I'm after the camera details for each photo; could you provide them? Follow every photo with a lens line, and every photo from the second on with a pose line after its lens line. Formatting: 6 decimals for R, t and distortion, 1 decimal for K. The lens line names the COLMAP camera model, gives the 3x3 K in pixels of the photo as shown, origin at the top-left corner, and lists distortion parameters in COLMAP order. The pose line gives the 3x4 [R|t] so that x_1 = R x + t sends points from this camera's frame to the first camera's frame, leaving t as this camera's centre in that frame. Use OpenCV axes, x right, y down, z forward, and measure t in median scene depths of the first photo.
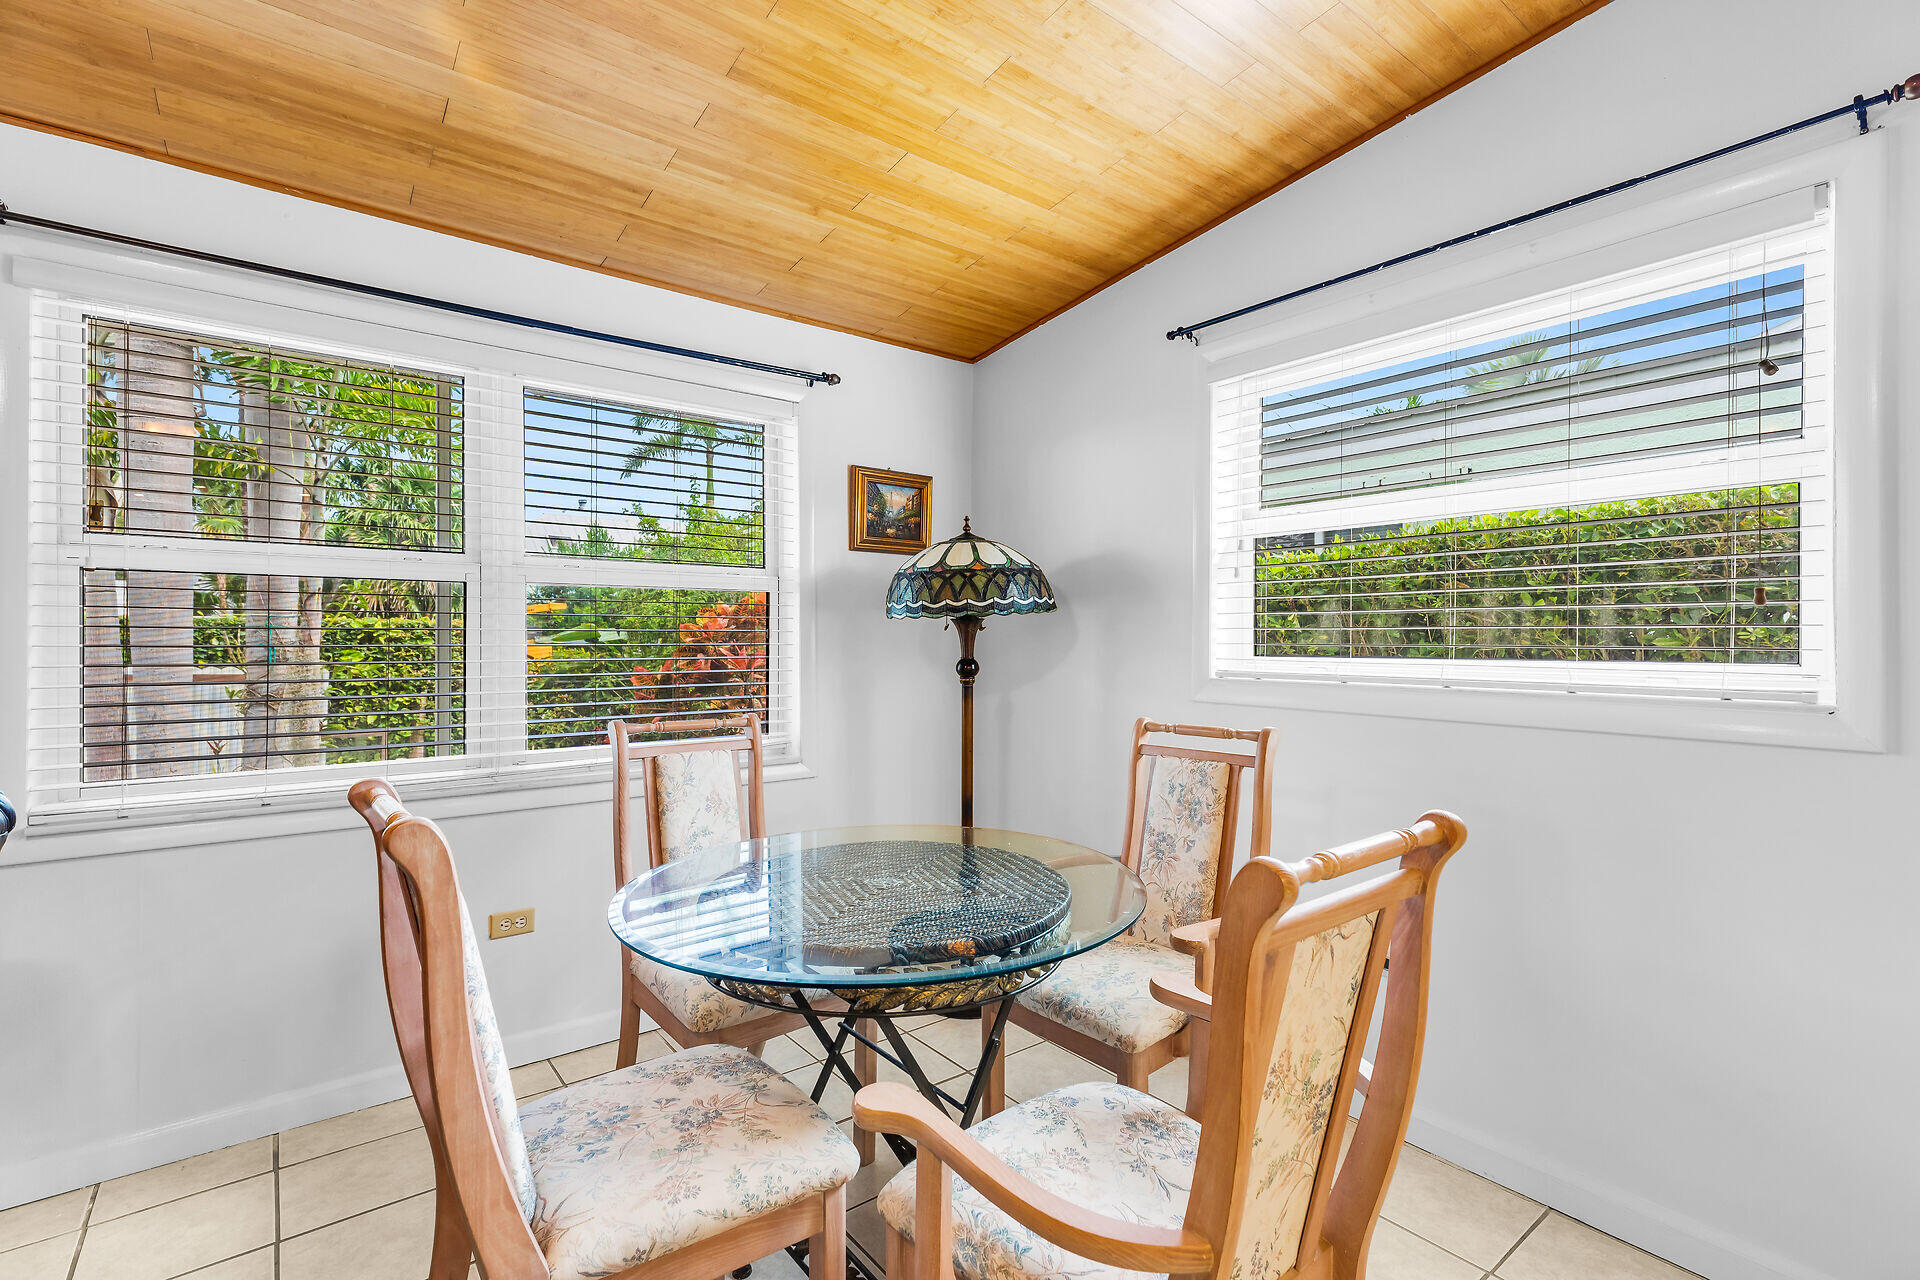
lens RADIAL K [[868.9, 0, 965.5], [0, 868.9, 634.9], [0, 0, 1]] dist [0.013843, 0.000085]
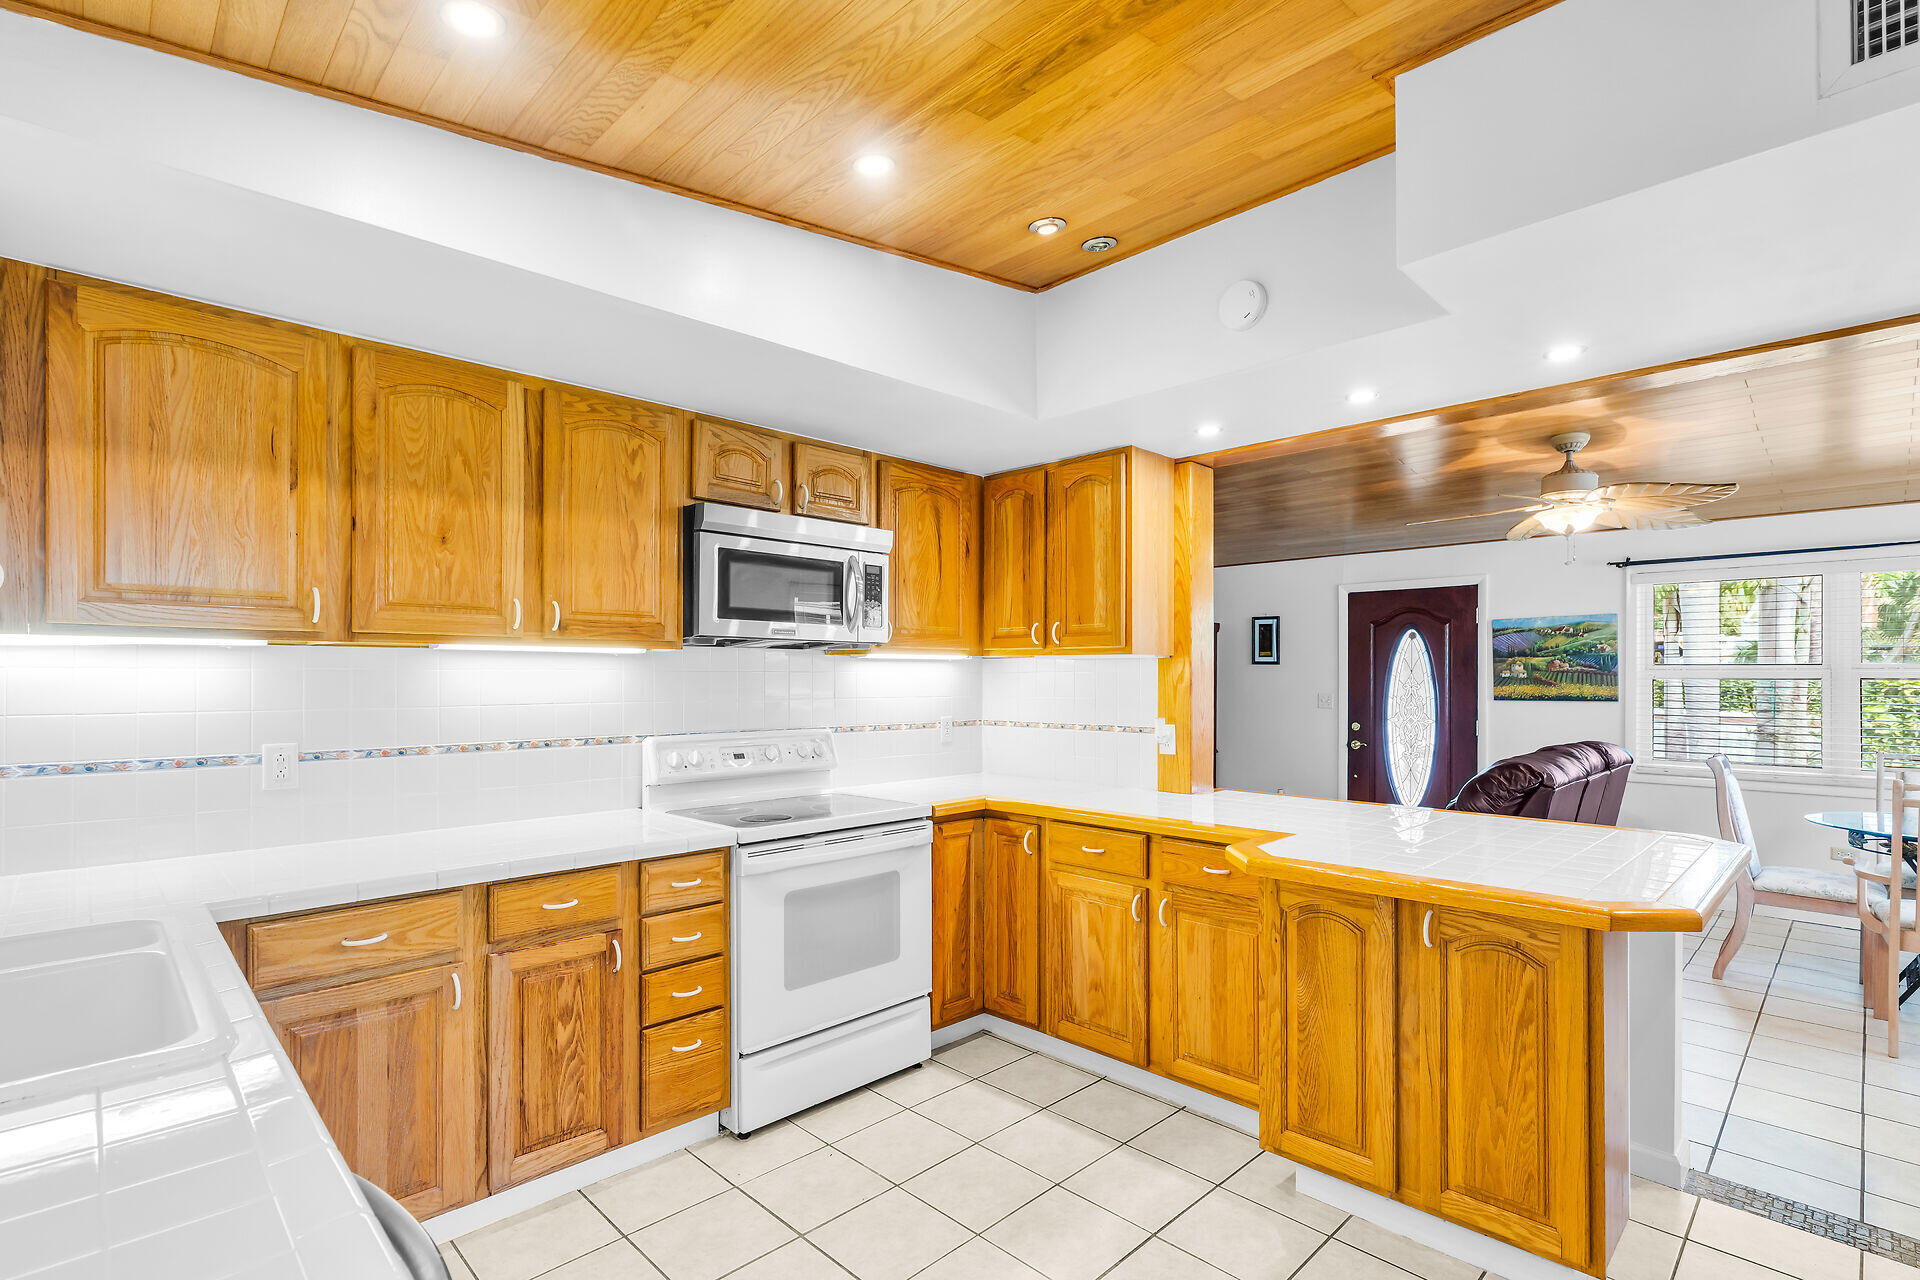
lens RADIAL K [[896.8, 0, 959.9], [0, 896.8, 676.2], [0, 0, 1]] dist [-0.003112, -0.000307]
pose [[0.100879, -0.000163, -0.994899, 1.099844], [0.000826, 1.000000, -0.000080, -0.057756], [0.994898, -0.000813, 0.100879, -1.010173]]
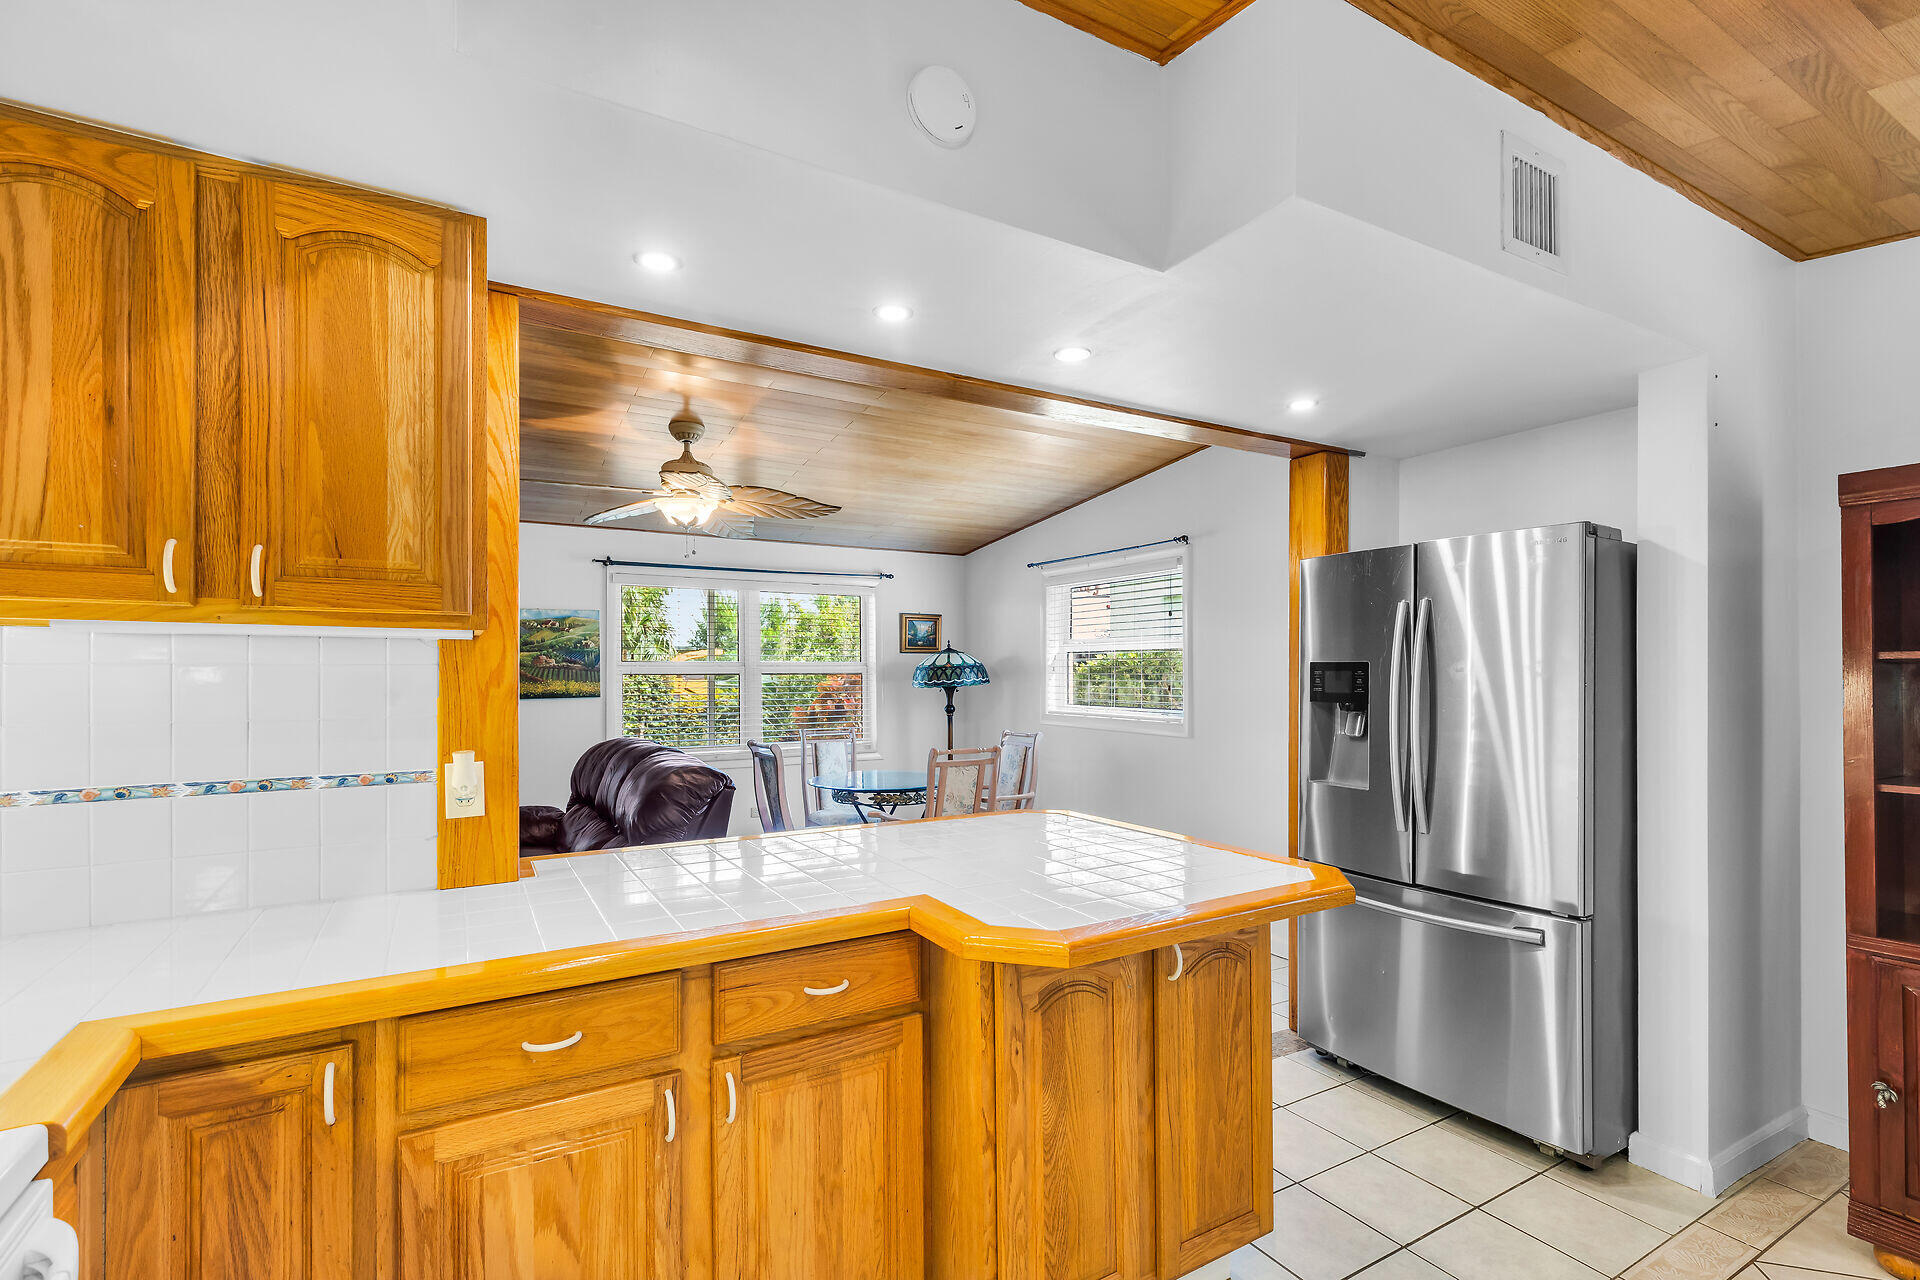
lens RADIAL K [[874.9, 0, 964.4], [0, 874.9, 669.7], [0, 0, 1]] dist [0.001892, 0.000216]
pose [[0.990488, -0.000607, -0.137595, 0.348582], [0.000402, 0.999999, -0.001521, -0.059269], [0.137596, 0.001452, 0.990487, -1.199884]]
